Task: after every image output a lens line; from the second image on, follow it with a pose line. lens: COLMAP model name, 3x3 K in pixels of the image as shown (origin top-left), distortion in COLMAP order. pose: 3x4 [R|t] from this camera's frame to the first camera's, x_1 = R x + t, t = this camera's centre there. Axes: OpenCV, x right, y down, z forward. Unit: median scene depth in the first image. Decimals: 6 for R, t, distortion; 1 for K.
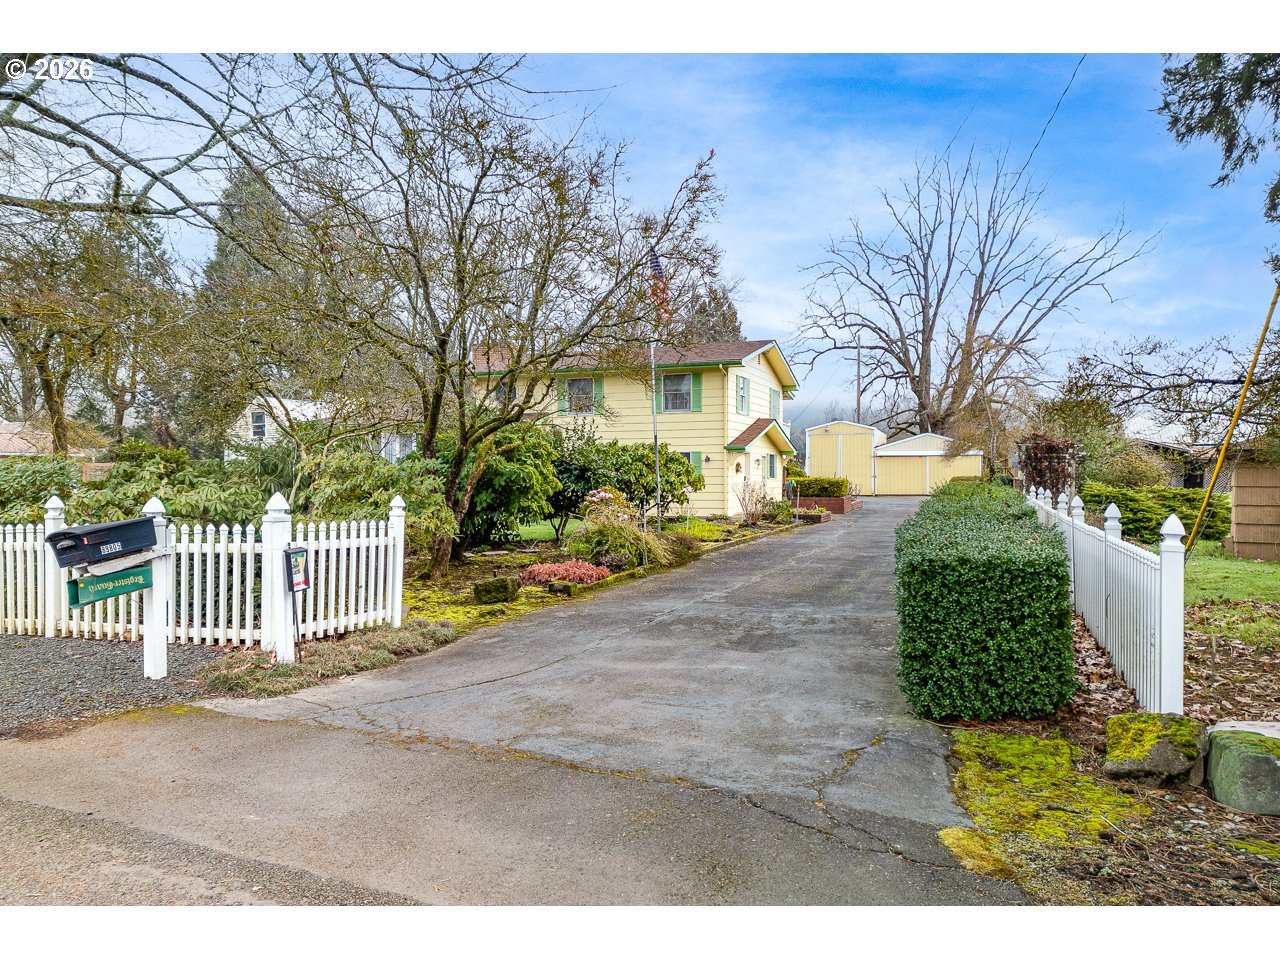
lens RADIAL K [[893.3, 0, 640.0], [0, 893.3, 480.0], [0, 0, 1]] dist [-0.002265, -0.001810]
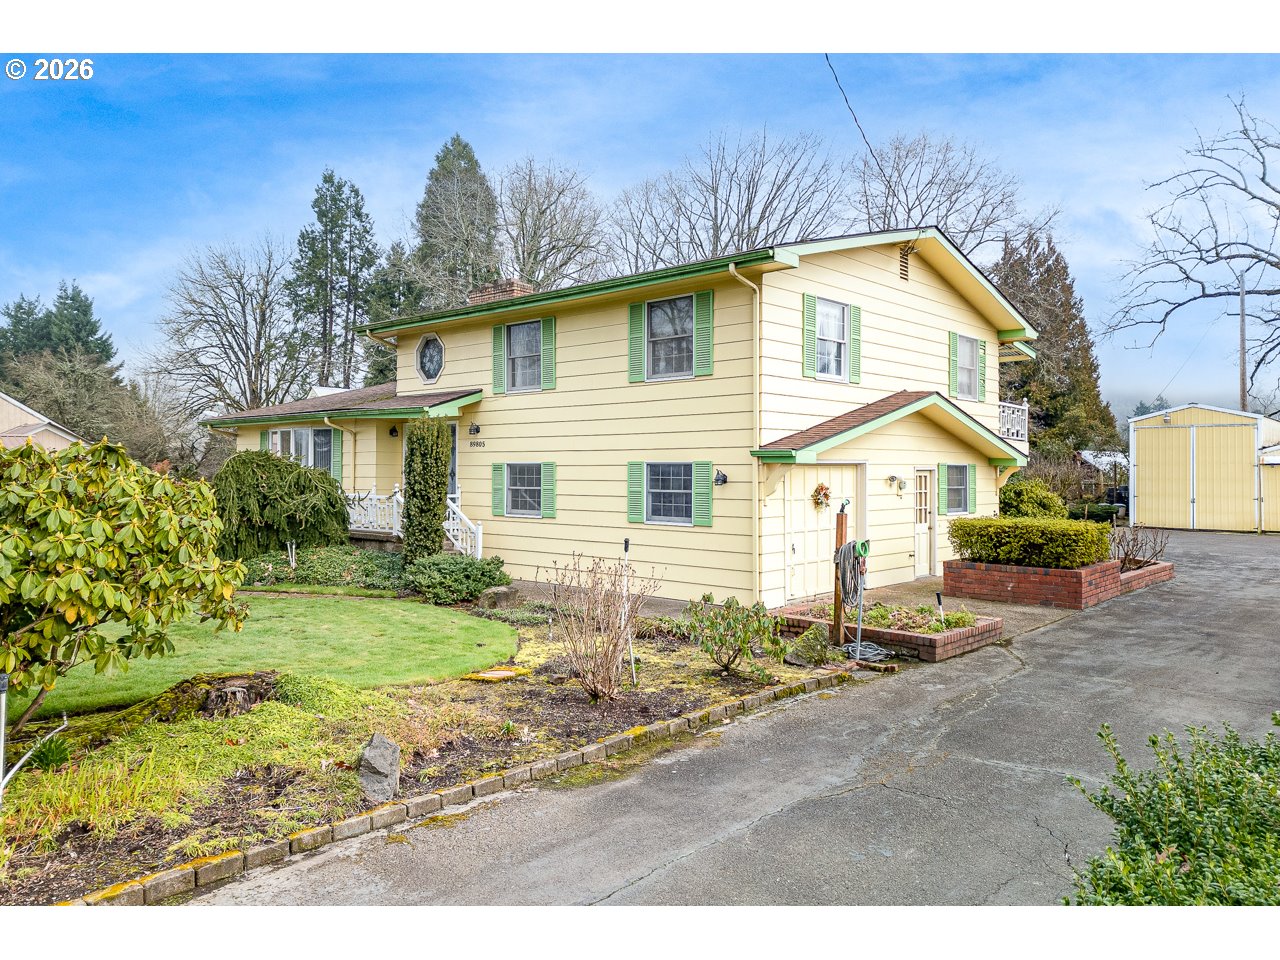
lens RADIAL K [[893.3, 0, 640.0], [0, 893.3, 480.0], [0, 0, 1]] dist [-0.002265, -0.001810]
pose [[0.922690, 0.012971, -0.385323, 0.209737], [-0.012887, 0.999913, 0.002800, -0.023196], [0.385326, 0.002382, 0.922777, 0.554914]]
